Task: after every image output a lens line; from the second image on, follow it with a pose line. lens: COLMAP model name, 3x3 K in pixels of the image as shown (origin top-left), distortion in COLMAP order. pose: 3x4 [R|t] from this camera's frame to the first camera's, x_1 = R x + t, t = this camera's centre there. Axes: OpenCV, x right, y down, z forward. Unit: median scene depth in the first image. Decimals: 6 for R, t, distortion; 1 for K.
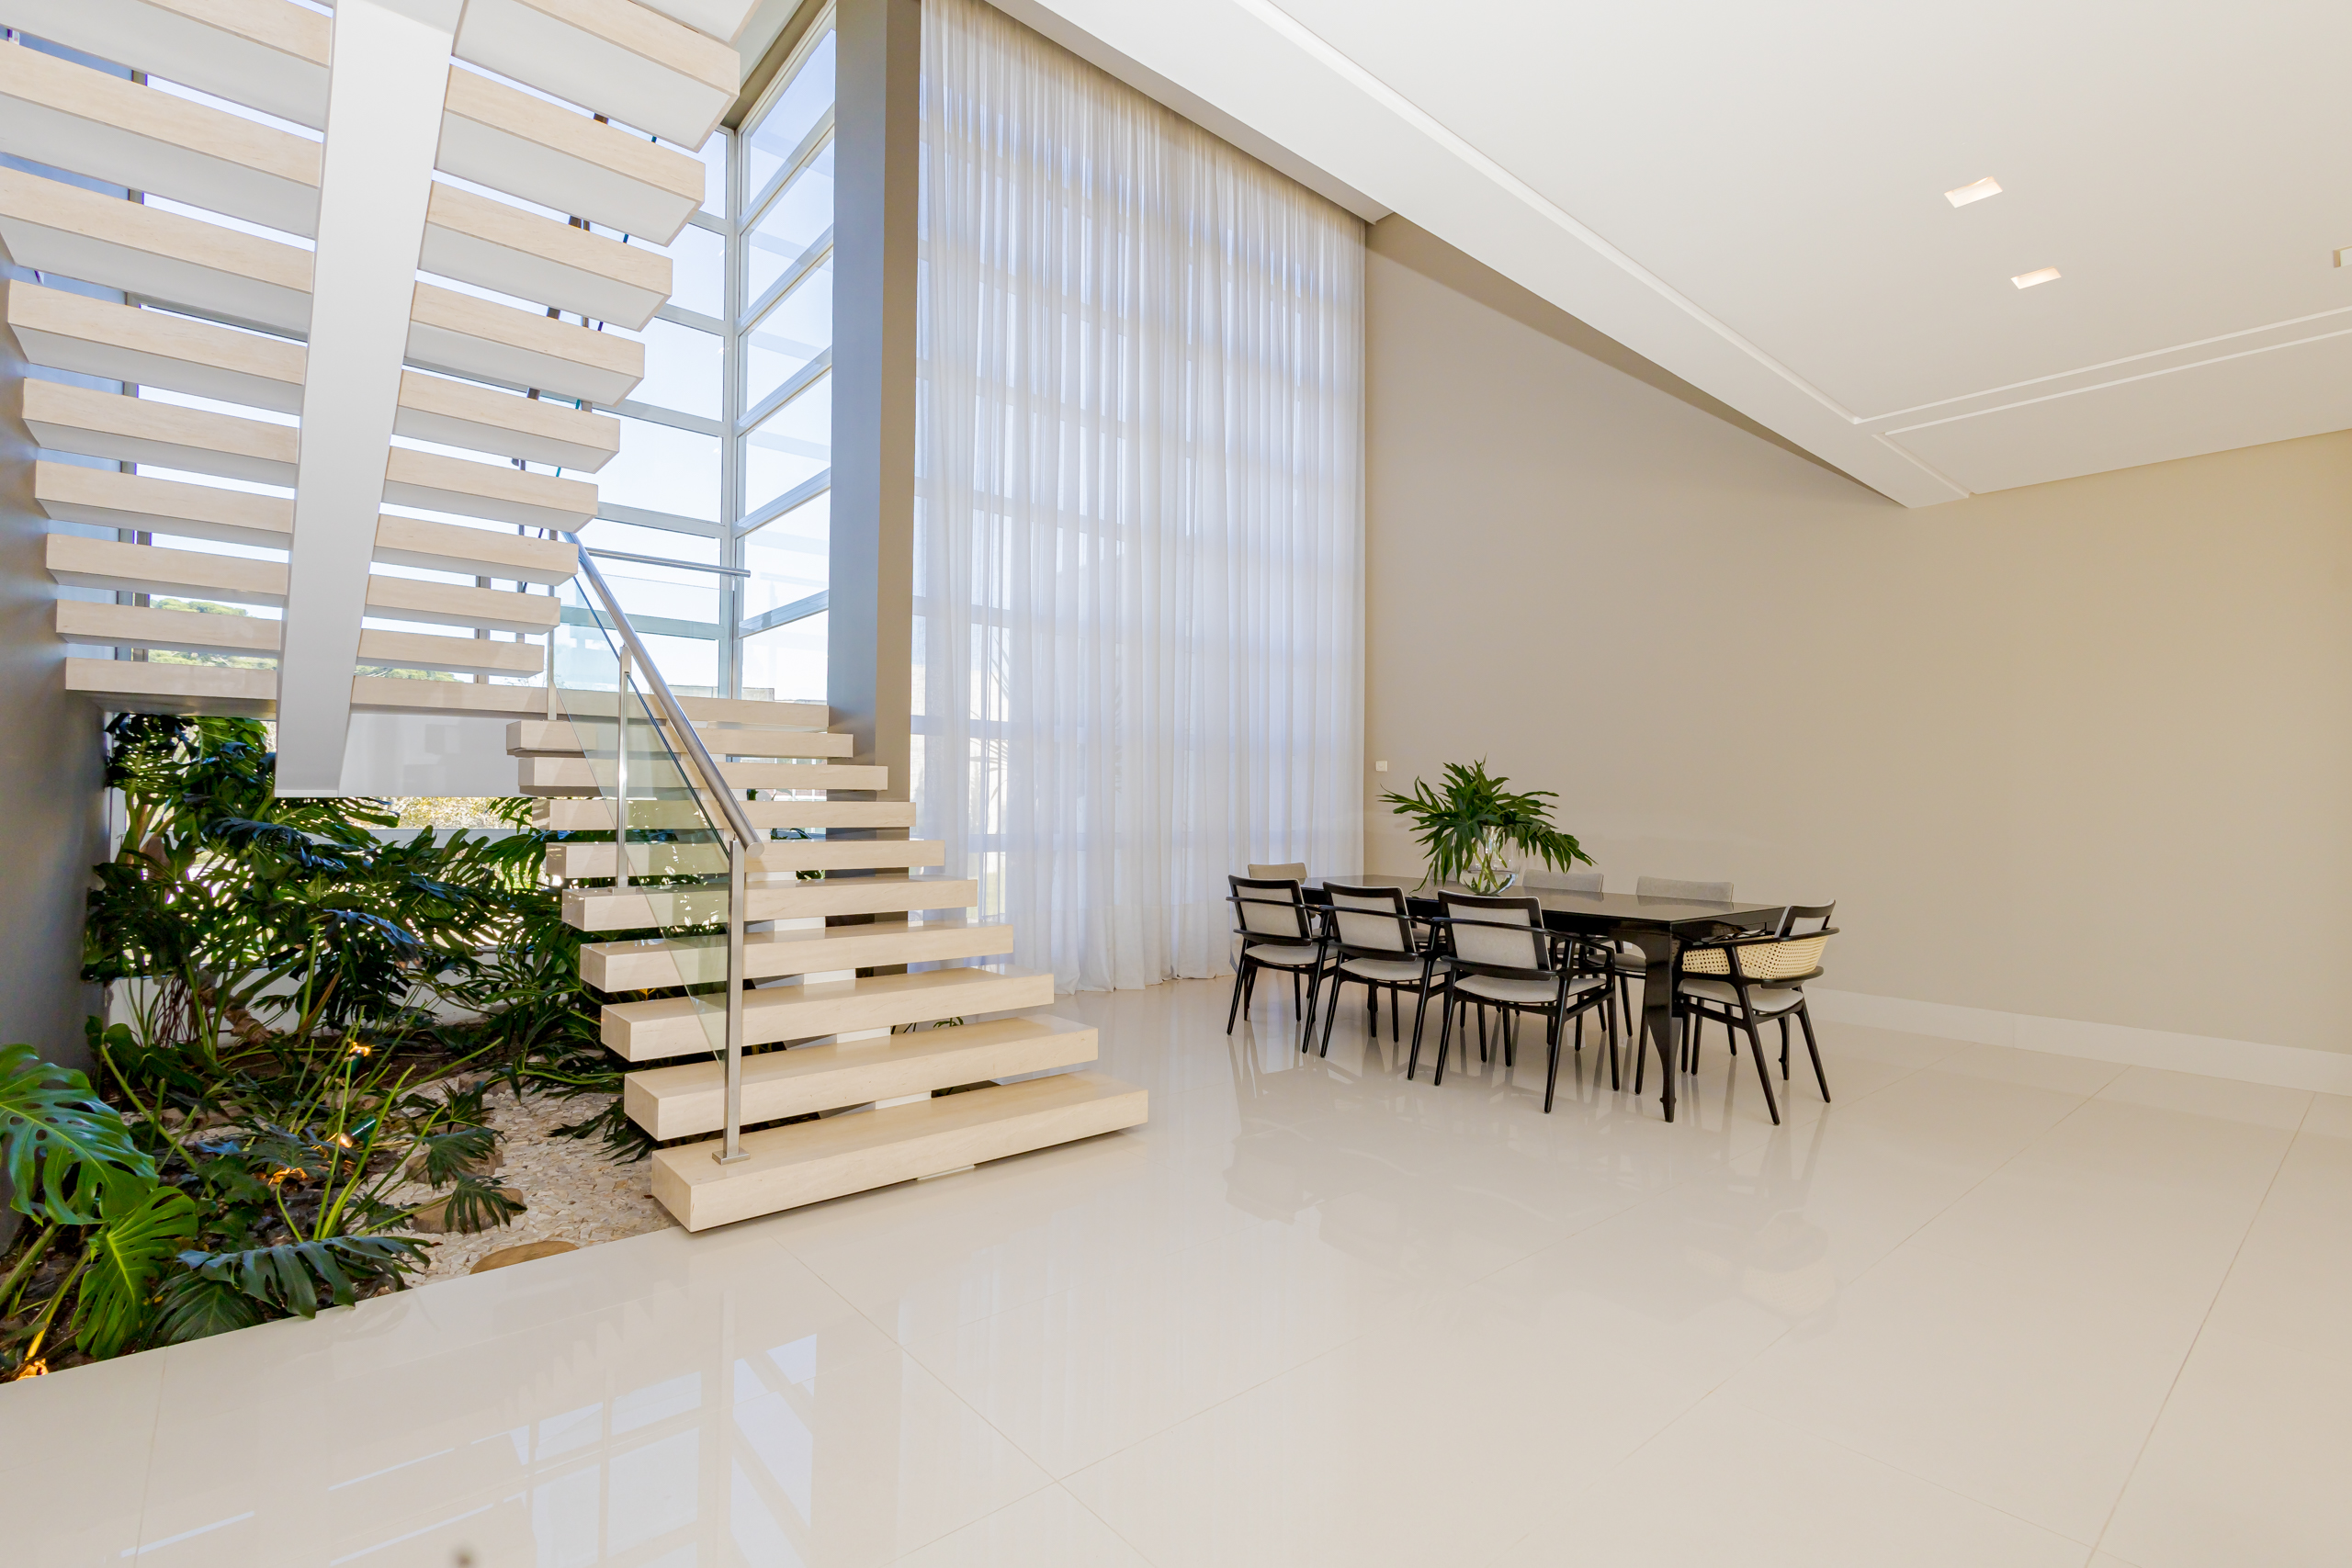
lens RADIAL K [[1073.0, 0, 1171.5], [0, 1073.0, 782.0], [0, 0, 1]] dist [0.003455, 0.000664]
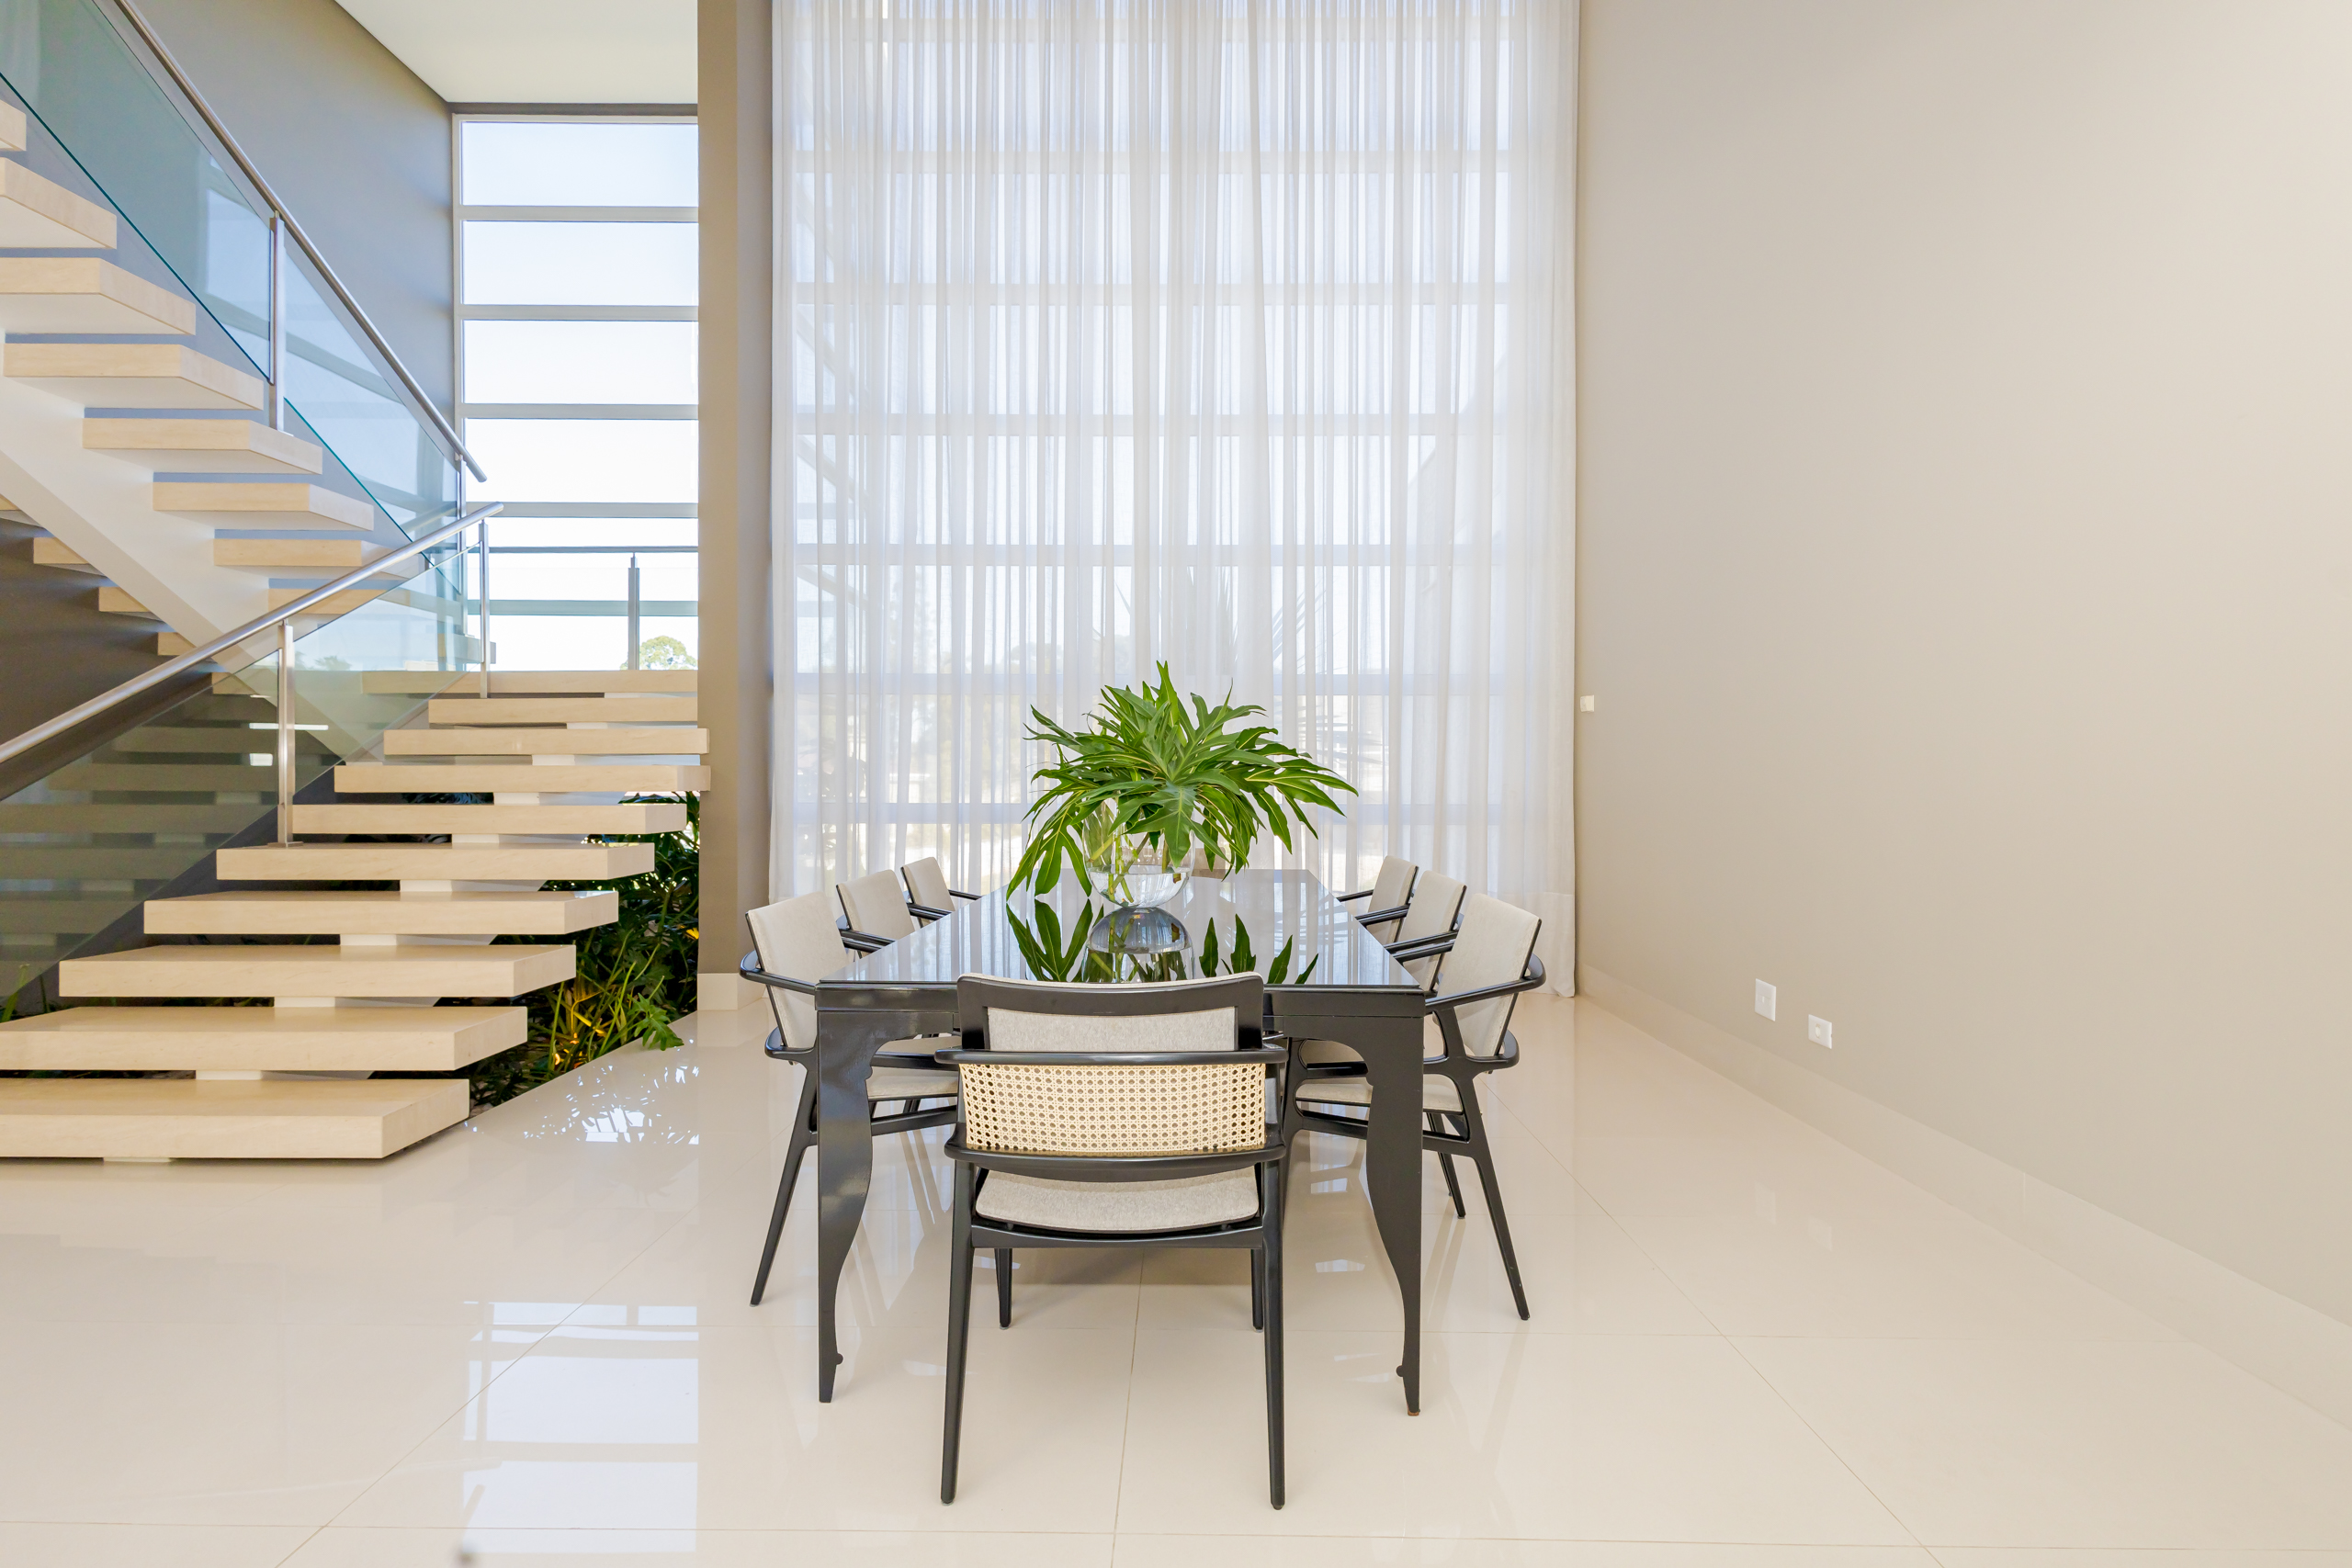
lens RADIAL K [[1073.0, 0, 1171.5], [0, 1073.0, 782.0], [0, 0, 1]] dist [0.003455, 0.000664]
pose [[0.752946, -0.002216, -0.658079, 0.573744], [0.019860, 0.999615, 0.019357, 0.018696], [0.657783, -0.027645, 0.752700, 0.475438]]
